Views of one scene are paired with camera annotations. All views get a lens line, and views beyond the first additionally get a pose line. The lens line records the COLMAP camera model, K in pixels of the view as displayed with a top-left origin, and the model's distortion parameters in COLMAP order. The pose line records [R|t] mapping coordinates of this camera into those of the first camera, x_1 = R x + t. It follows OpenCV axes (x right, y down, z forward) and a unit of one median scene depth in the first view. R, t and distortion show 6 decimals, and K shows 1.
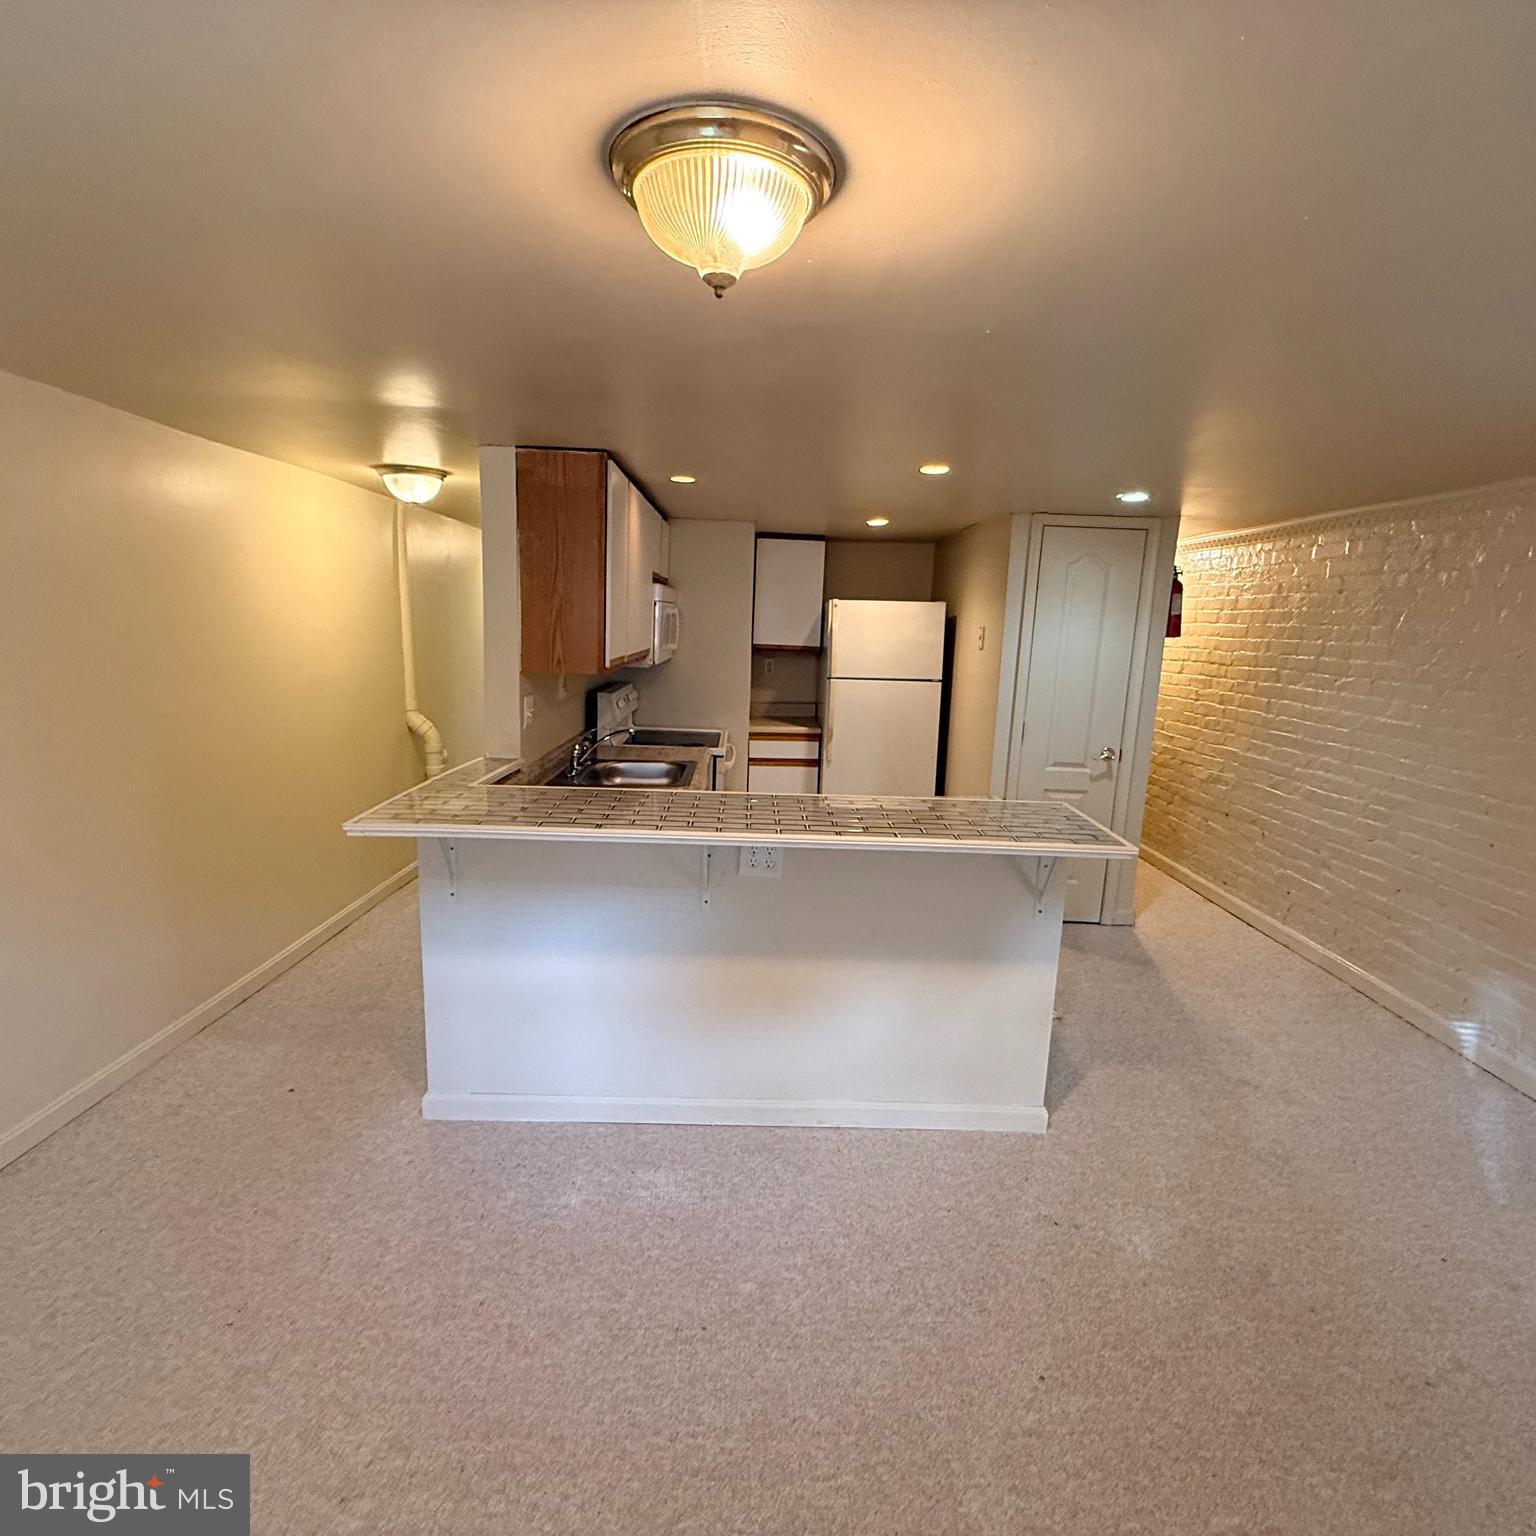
lens RADIAL K [[813.1, 0, 763.2], [0, 813.1, 767.6], [0, 0, 1]] dist [-0.000001, -0.000994]
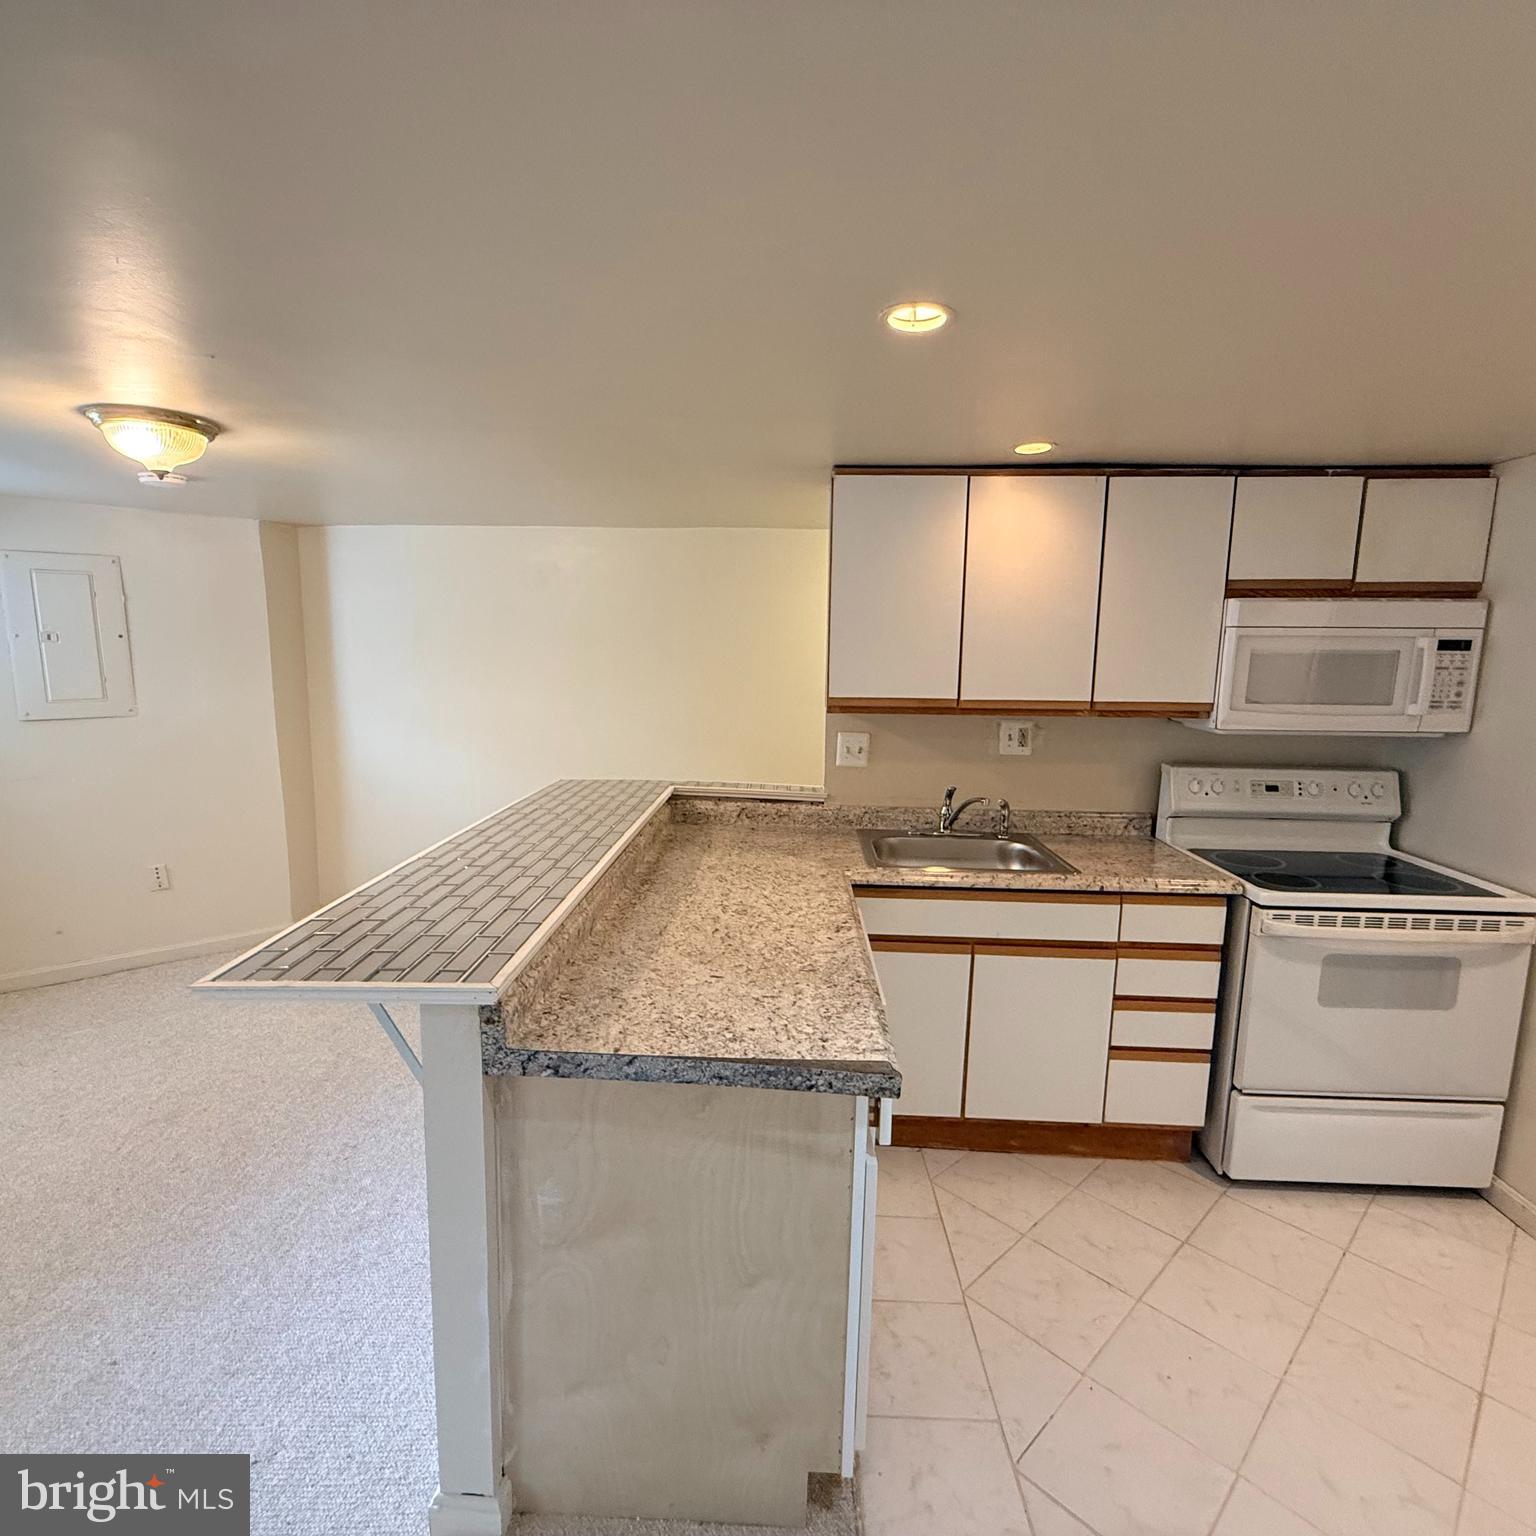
lens RADIAL K [[813.1, 0, 763.2], [0, 813.1, 767.6], [0, 0, 1]] dist [-0.000001, -0.000994]
pose [[-0.054983, 0.112794, -0.992096, 0.456114], [-0.192441, 0.973773, 0.121376, -0.097296], [0.979767, 0.197594, -0.031835, 0.625785]]
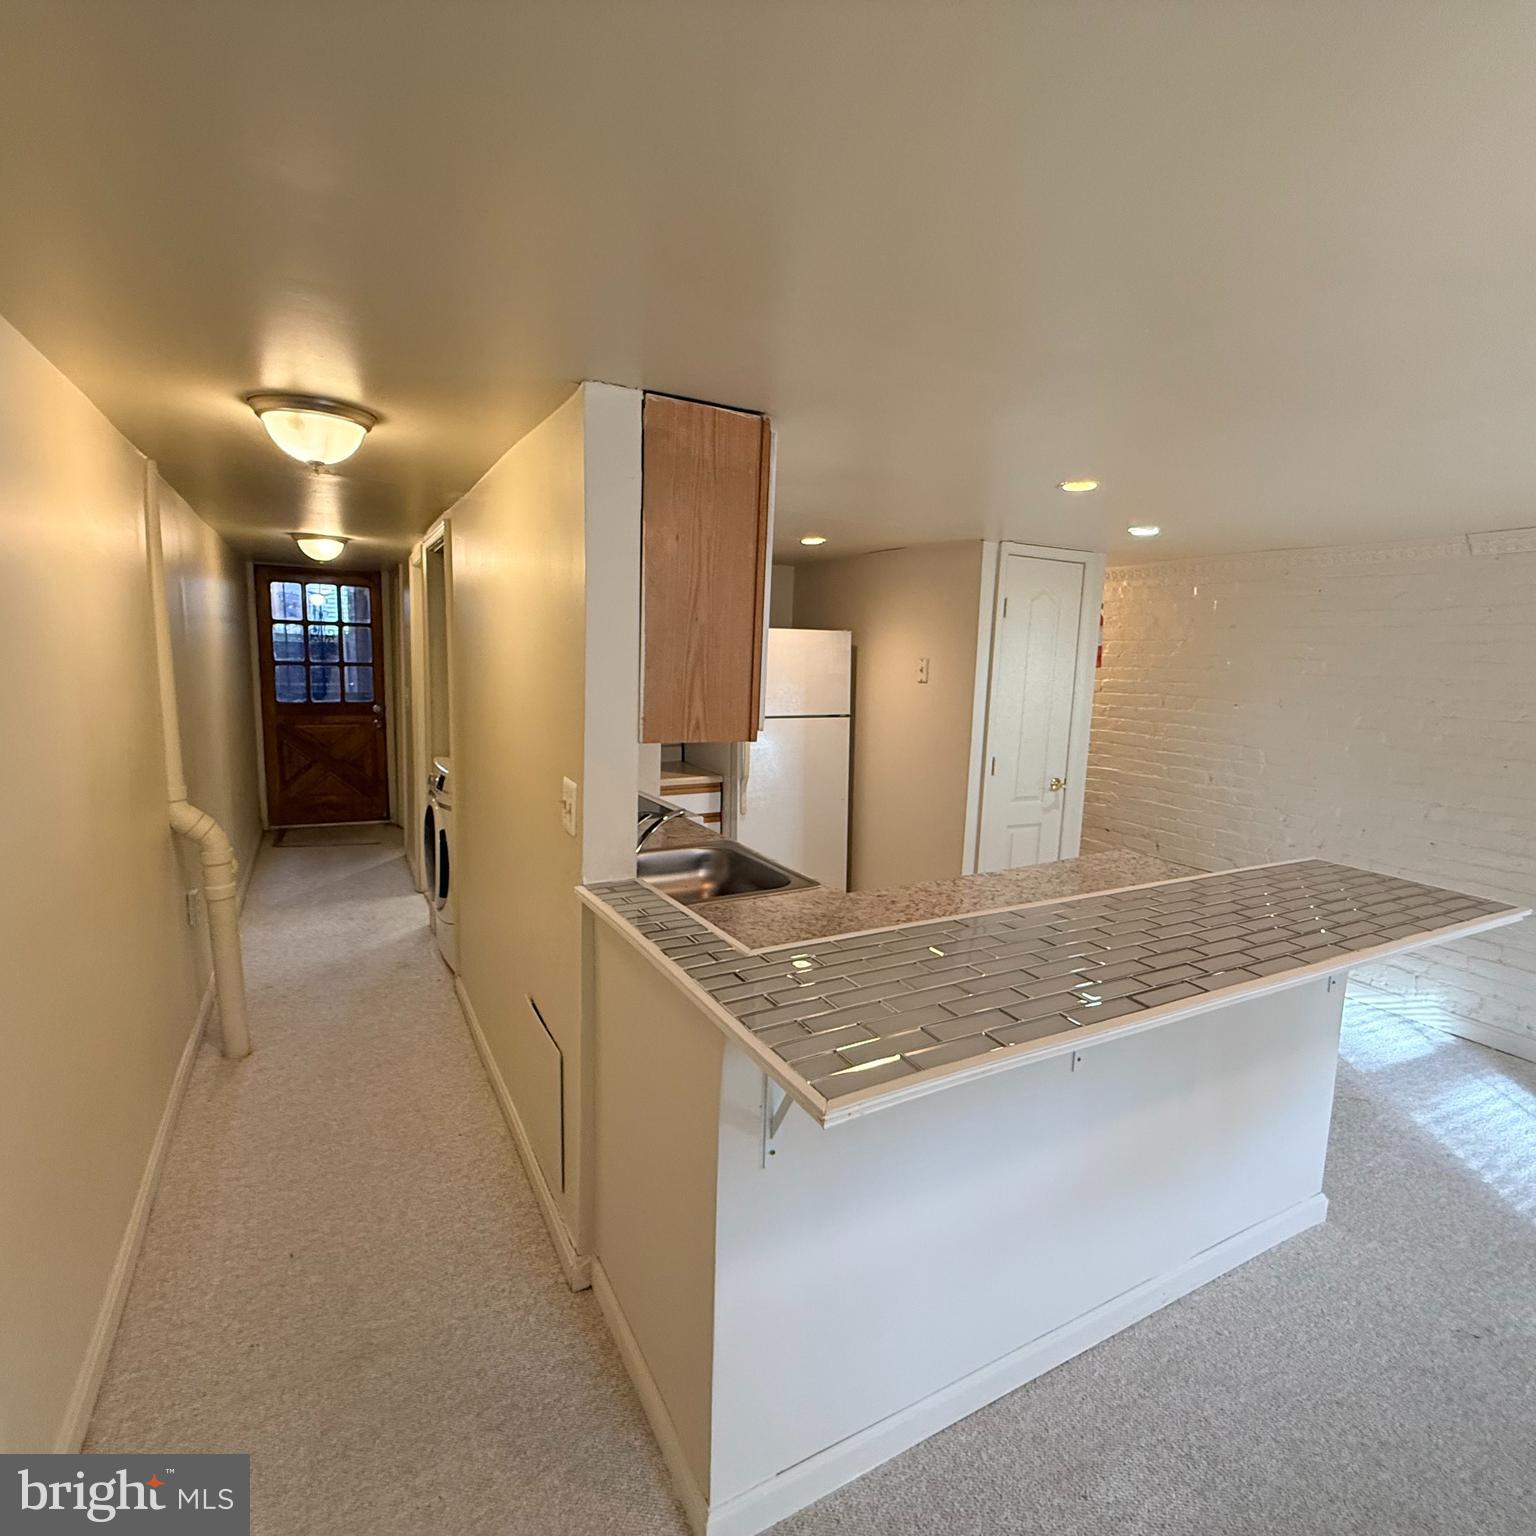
lens RADIAL K [[813.1, 0, 763.2], [0, 813.1, 767.6], [0, 0, 1]] dist [-0.000001, -0.000994]
pose [[0.884702, -0.070581, 0.460782, -0.326854], [0.081788, 0.996640, -0.004370, -0.057408], [-0.458925, 0.041552, 0.887503, 0.253056]]
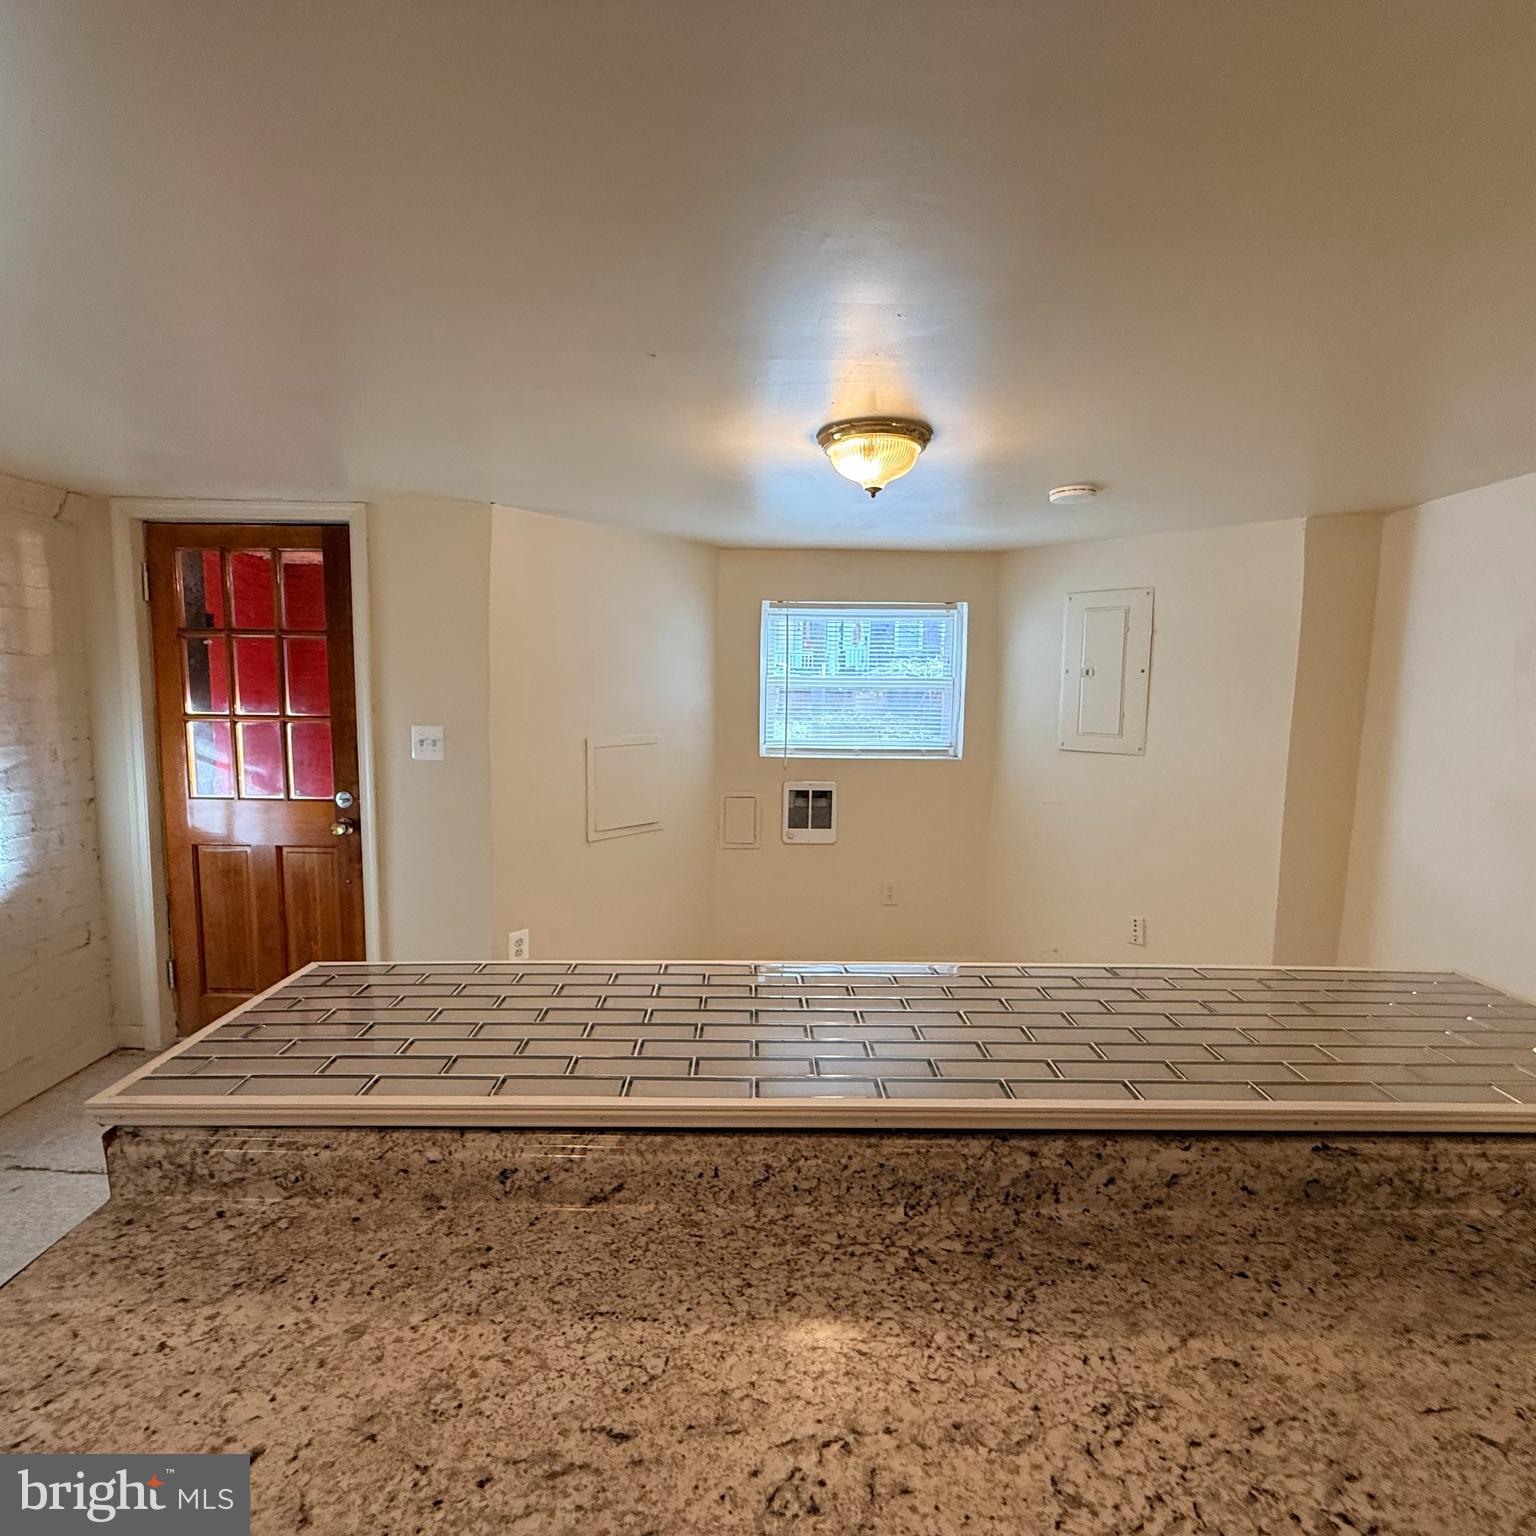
lens RADIAL K [[813.1, 0, 763.2], [0, 813.1, 767.6], [0, 0, 1]] dist [-0.000001, -0.000994]
pose [[-0.998832, -0.048018, -0.005399, 0.042826], [-0.047535, 0.956390, 0.288198, -0.119799], [-0.008676, 0.288118, -0.957556, 0.709455]]
